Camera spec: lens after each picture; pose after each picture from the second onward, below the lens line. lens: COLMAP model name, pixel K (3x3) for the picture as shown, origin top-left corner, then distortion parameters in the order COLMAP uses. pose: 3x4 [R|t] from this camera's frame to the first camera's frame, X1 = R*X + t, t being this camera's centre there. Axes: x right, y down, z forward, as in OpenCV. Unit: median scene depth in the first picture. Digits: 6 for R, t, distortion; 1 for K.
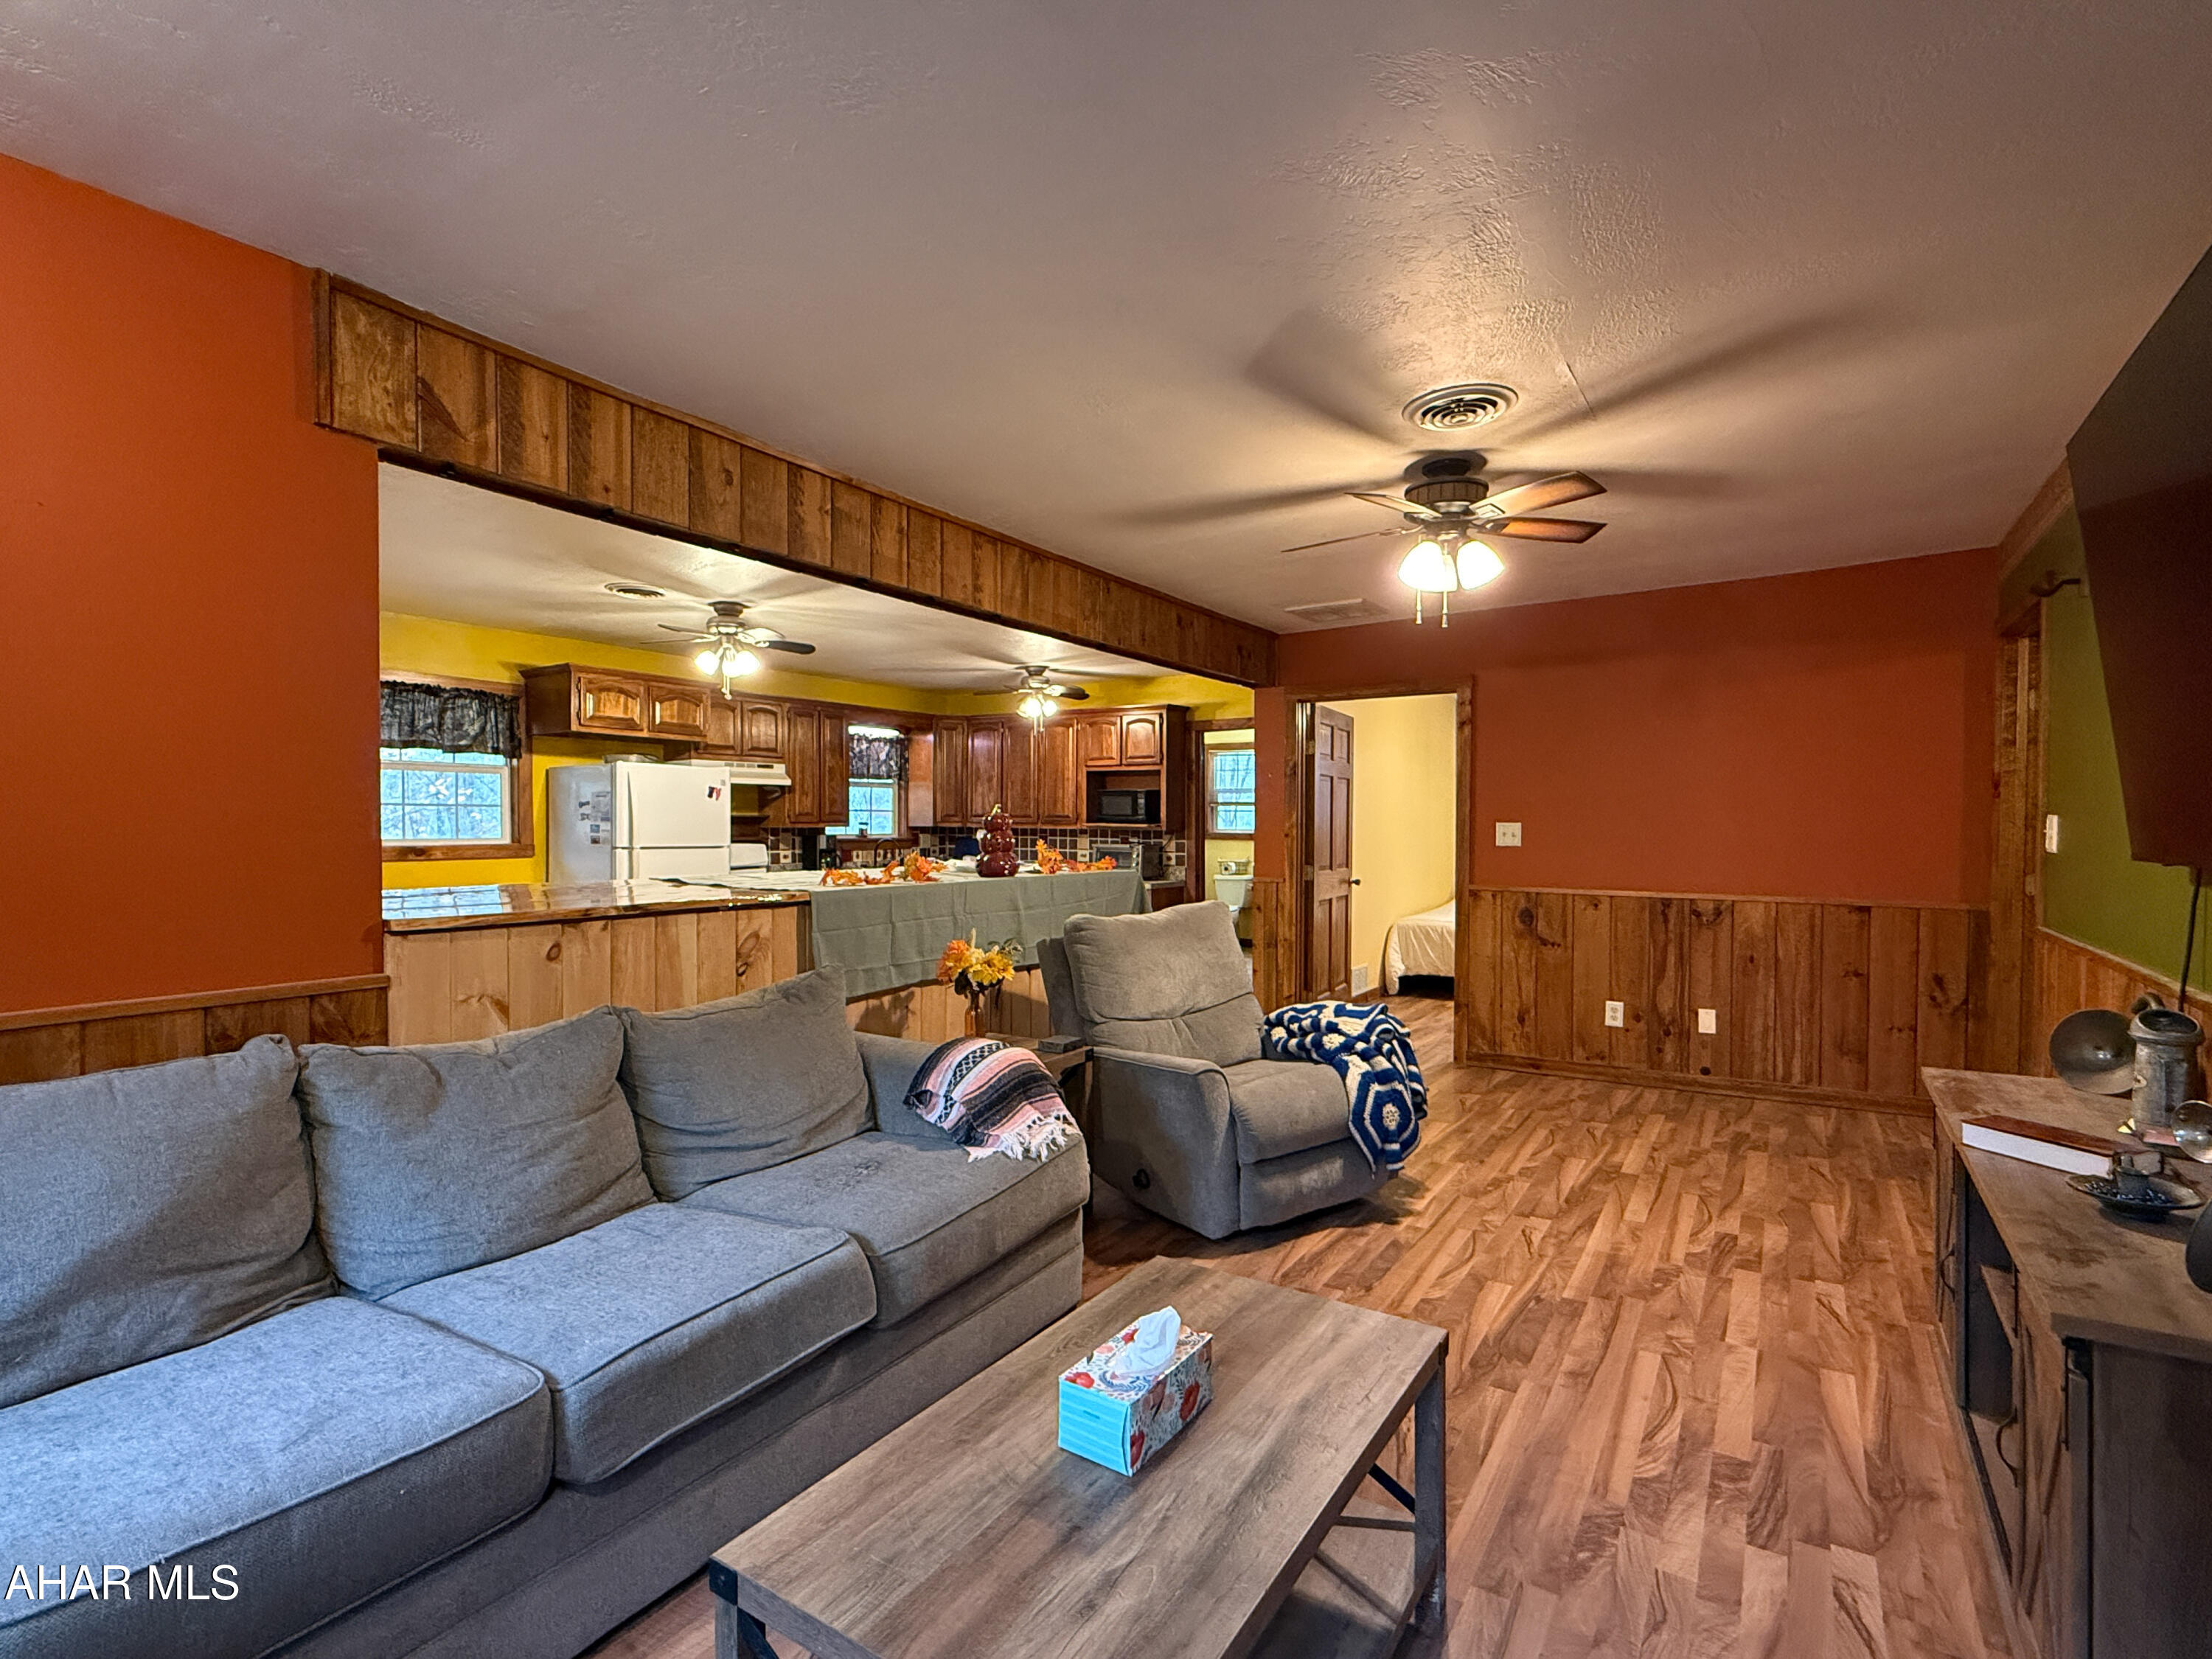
lens RADIAL K [[1047.8, 0, 1098.6], [0, 1047.8, 829.0], [0, 0, 1]] dist [0.013231, -0.000346]
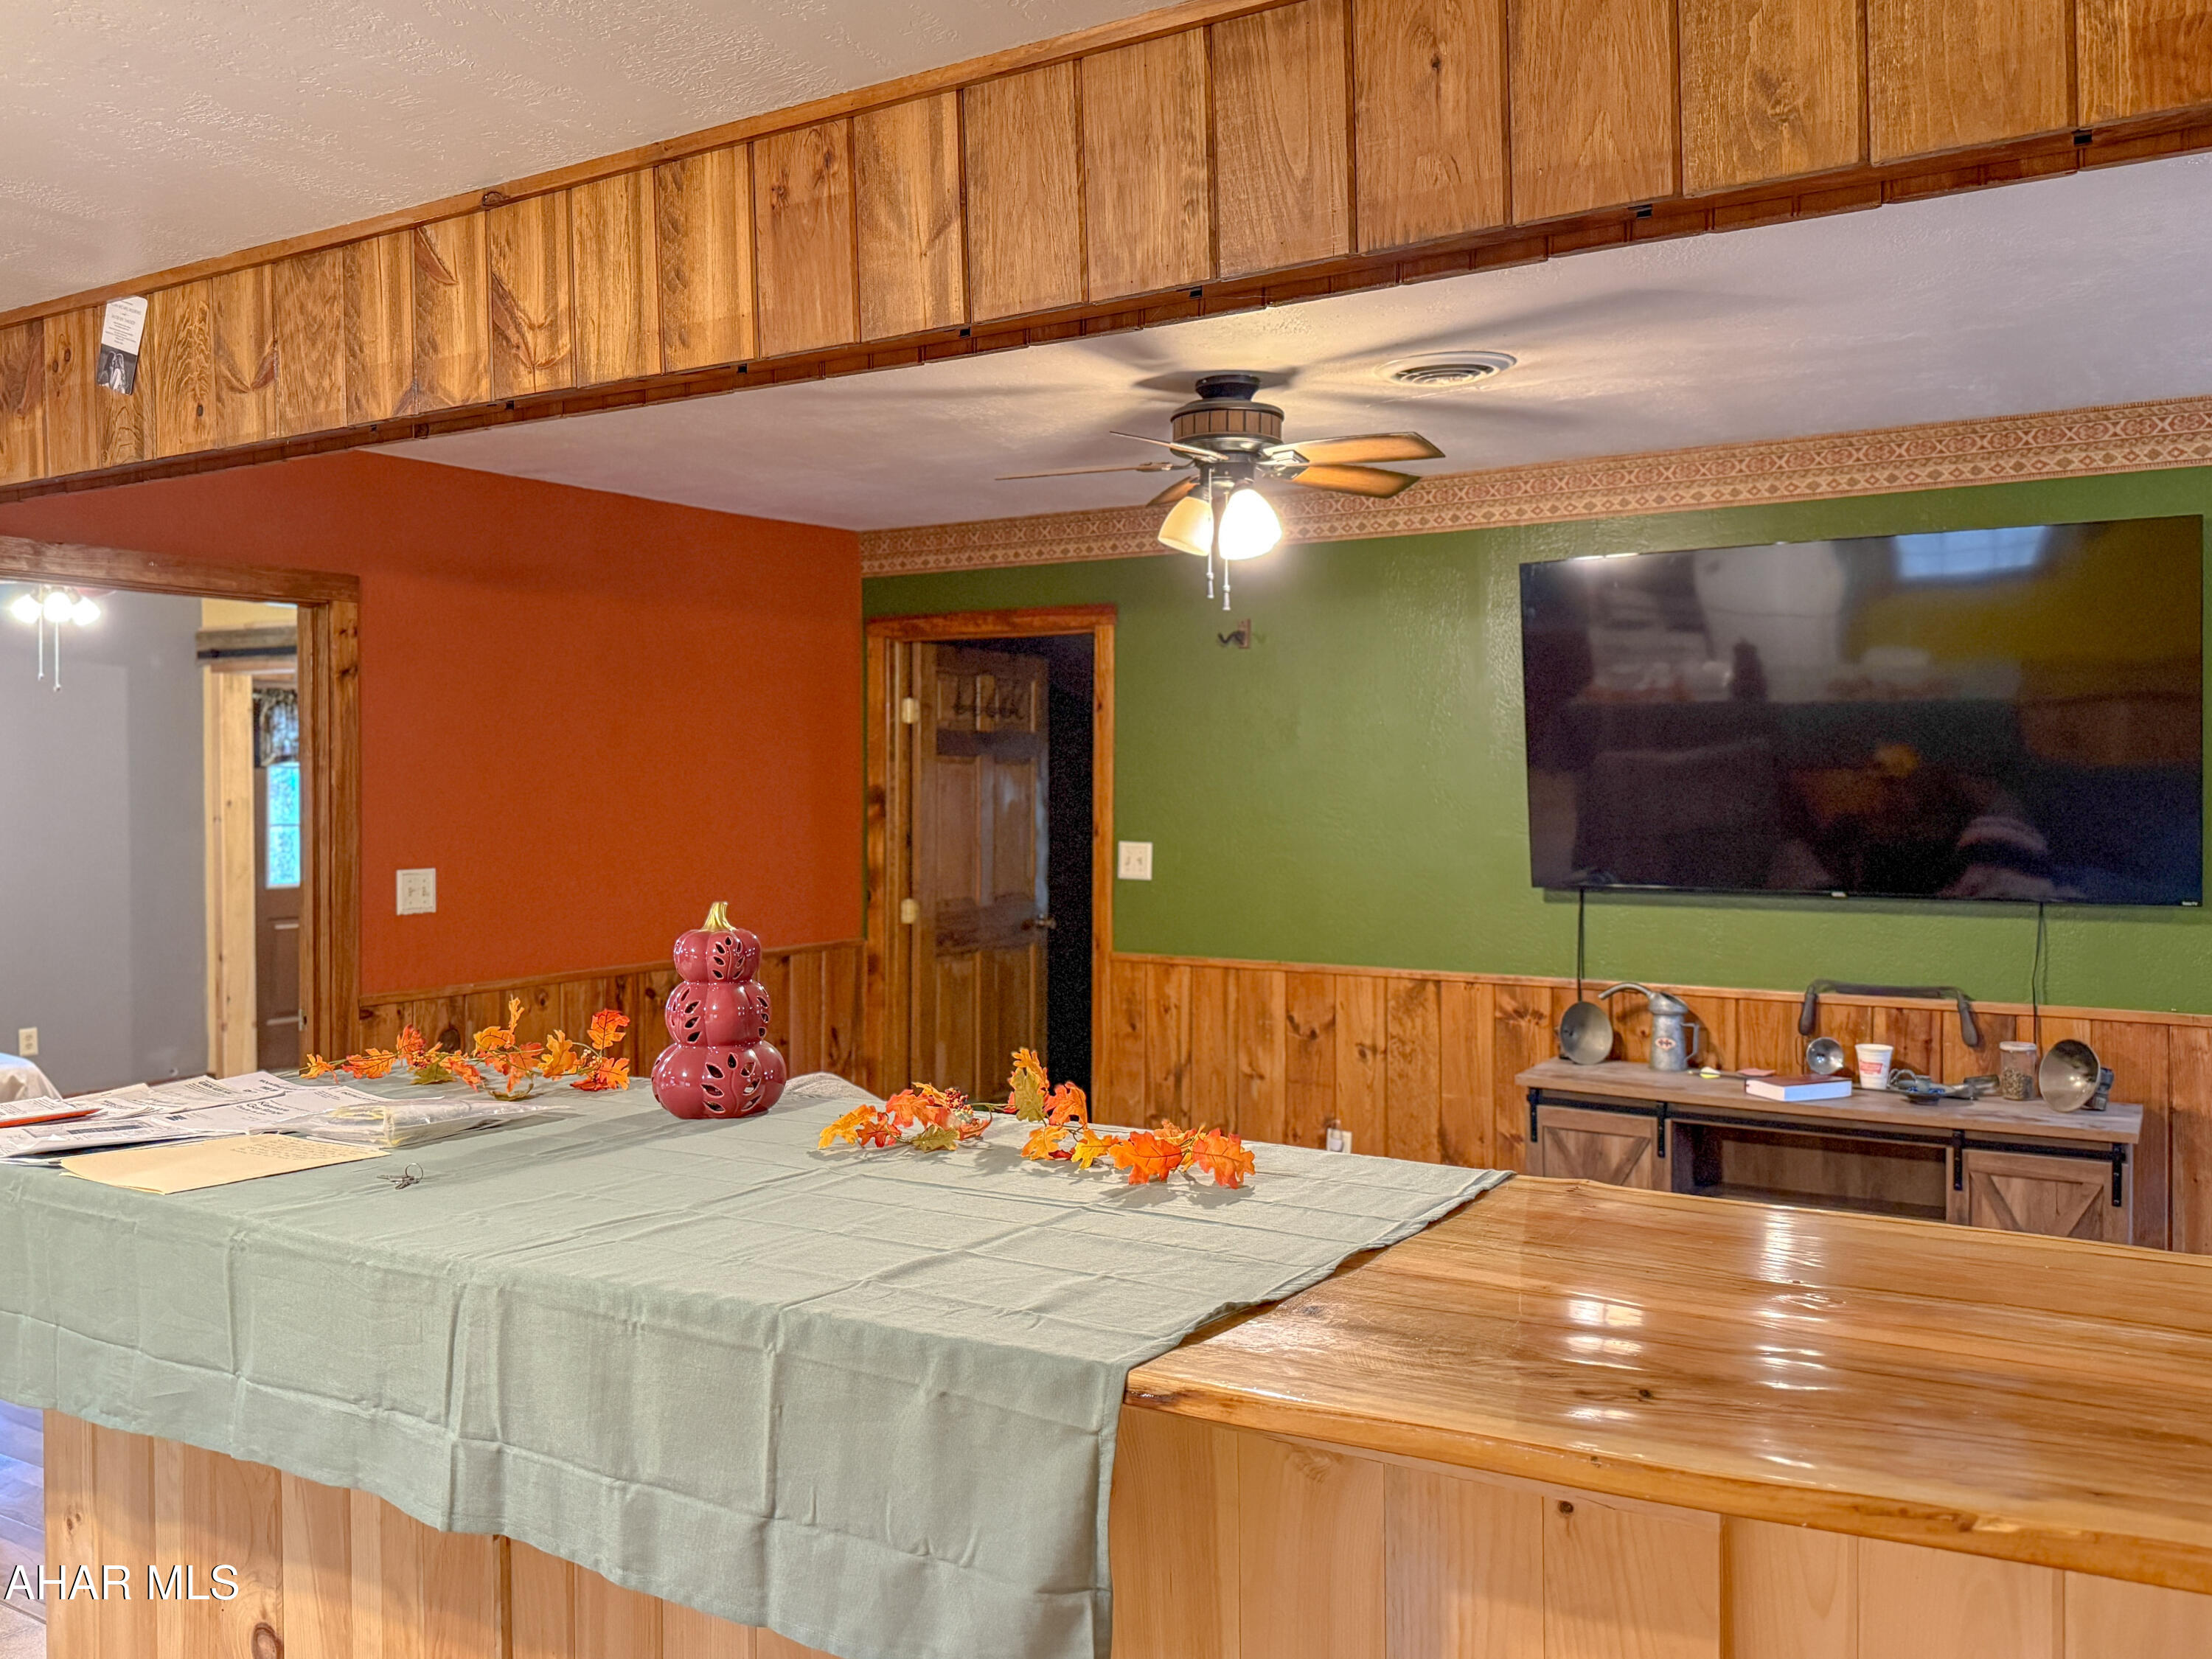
lens RADIAL K [[1803.6, 0, 1073.5], [0, 1803.6, 805.3], [0, 0, 1]] dist [0.068611, -0.115059]
pose [[-0.025110, -0.014020, 0.999586, -0.473262], [0.009474, 0.999853, 0.014262, -0.042076], [-0.999640, 0.009829, -0.024973, 0.606699]]
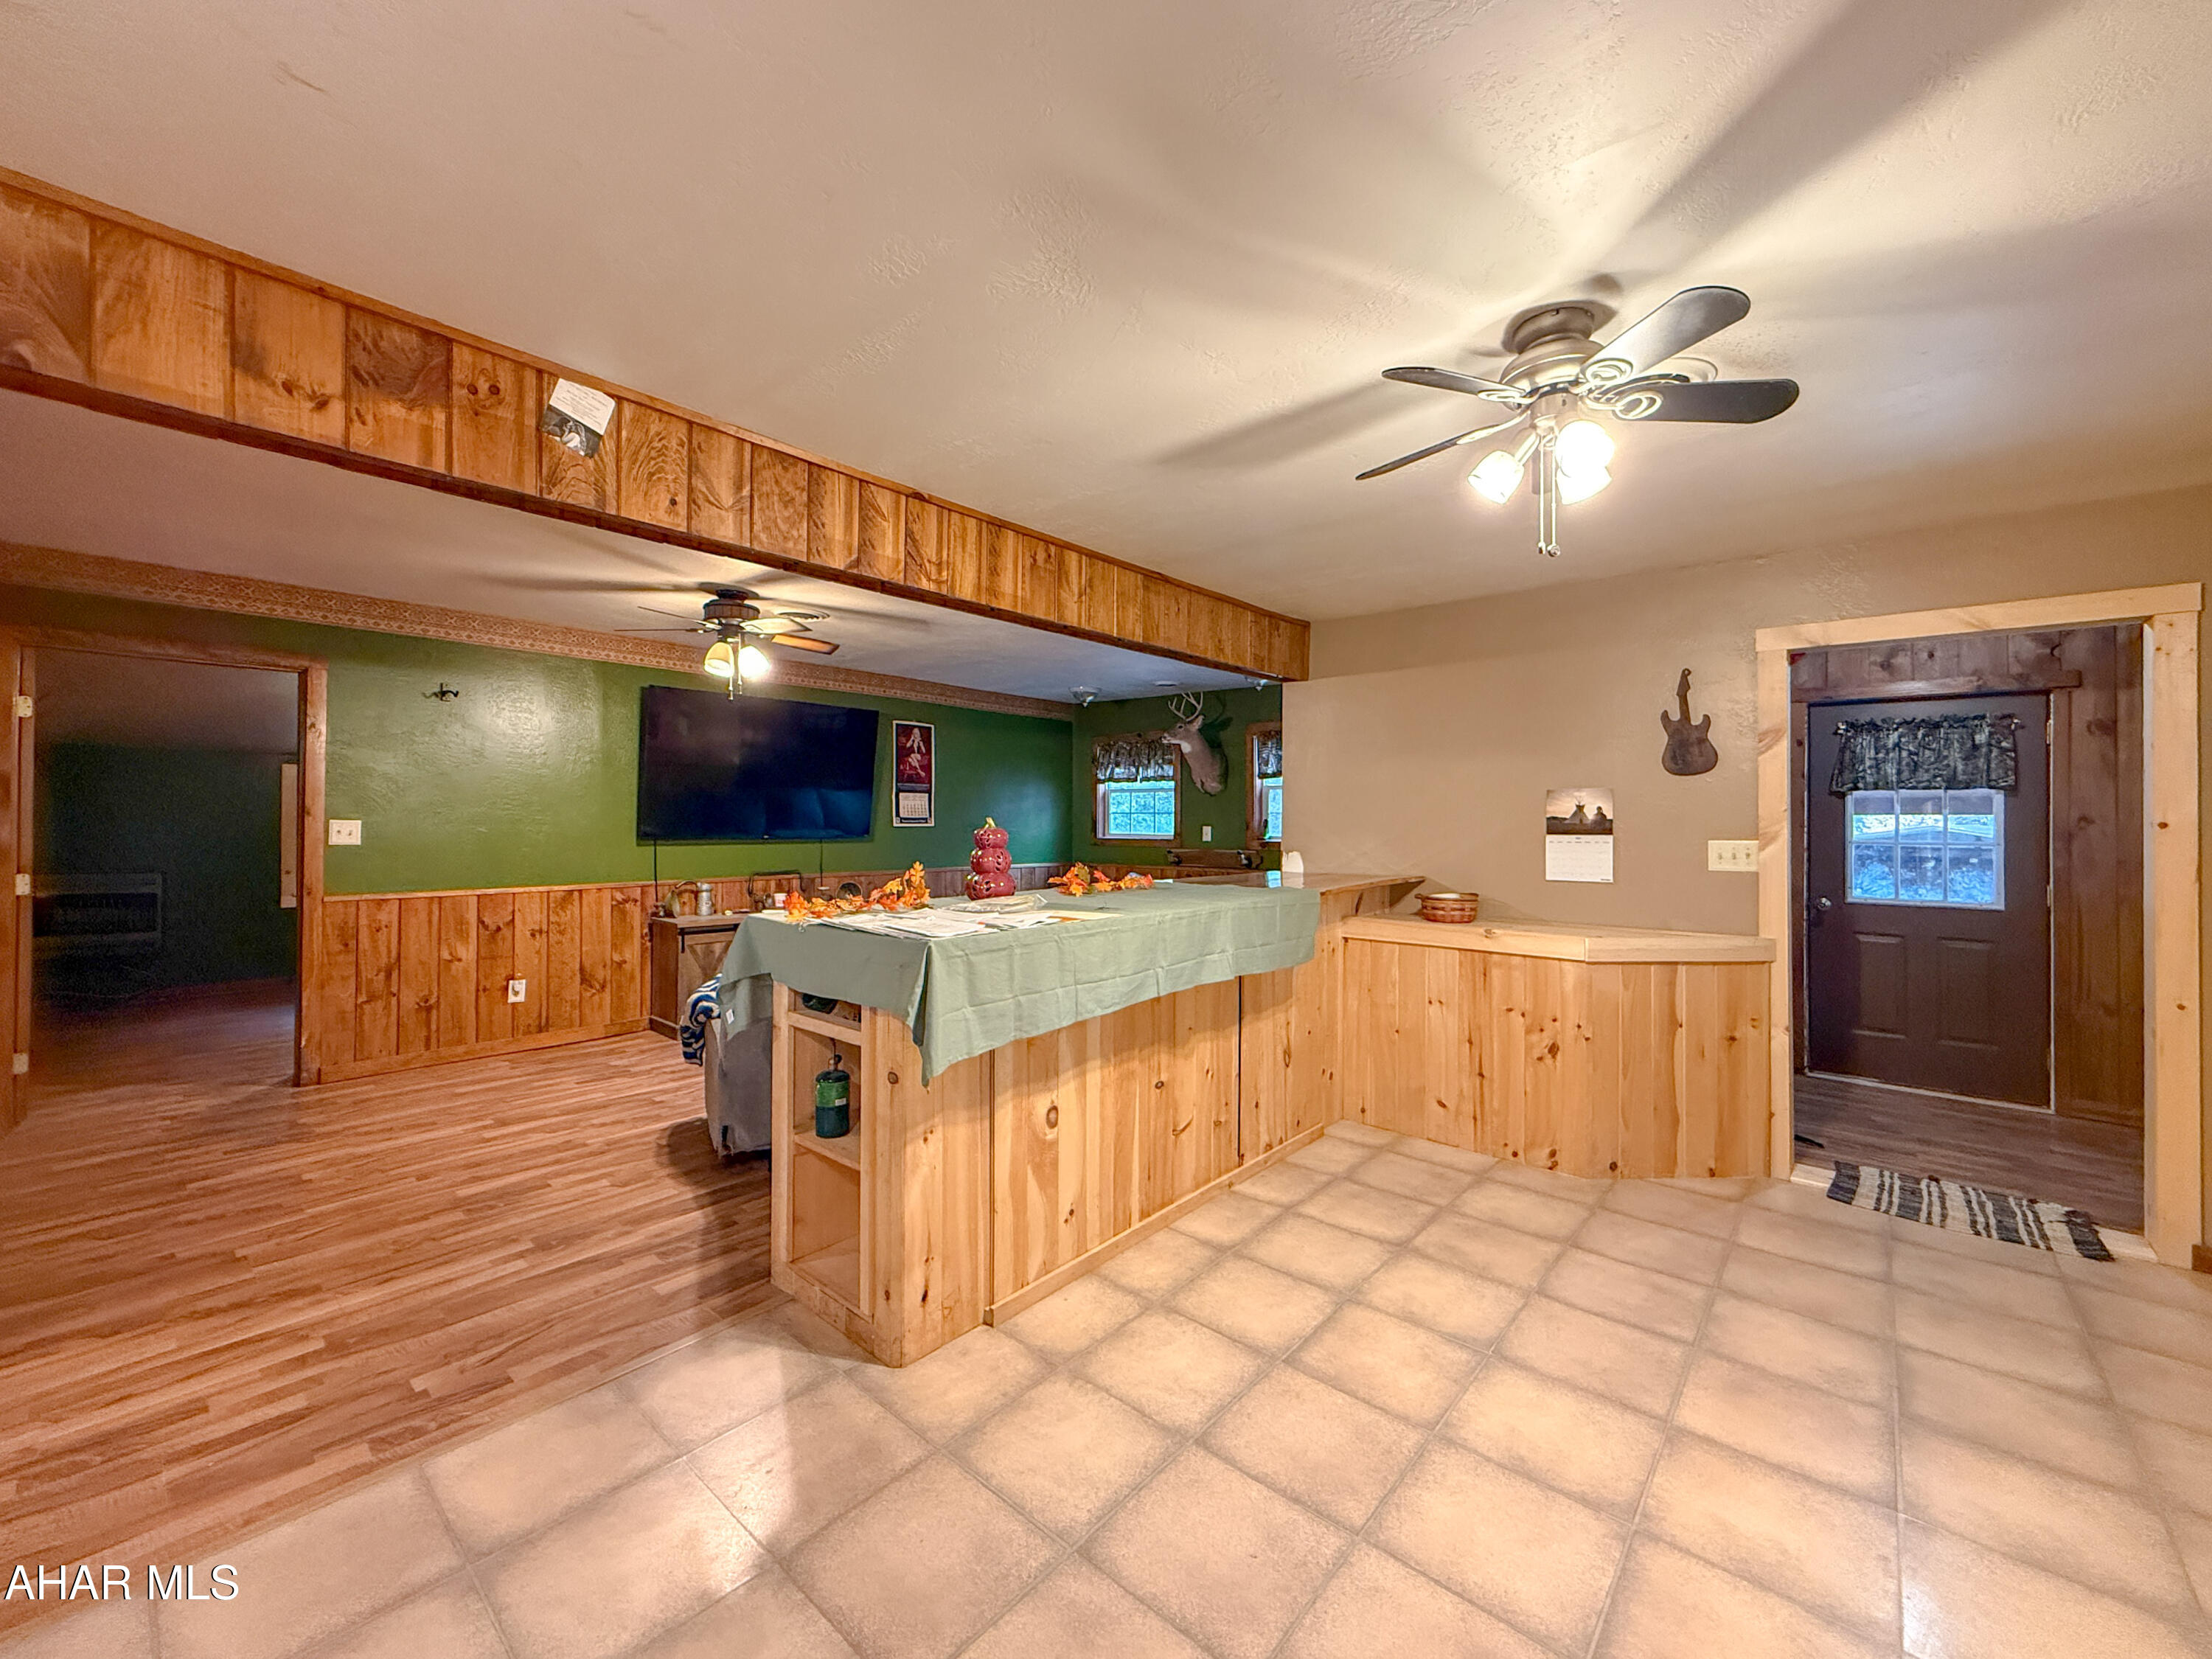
lens RADIAL K [[887.8, 0, 1080.6], [0, 887.8, 821.9], [0, 0, 1]] dist [0.006063, -0.000994]
pose [[-0.988926, -0.009445, 0.148105, -0.190010], [-0.007895, 0.999908, 0.011049, -0.019601], [-0.148196, 0.009757, -0.988910, 1.167489]]
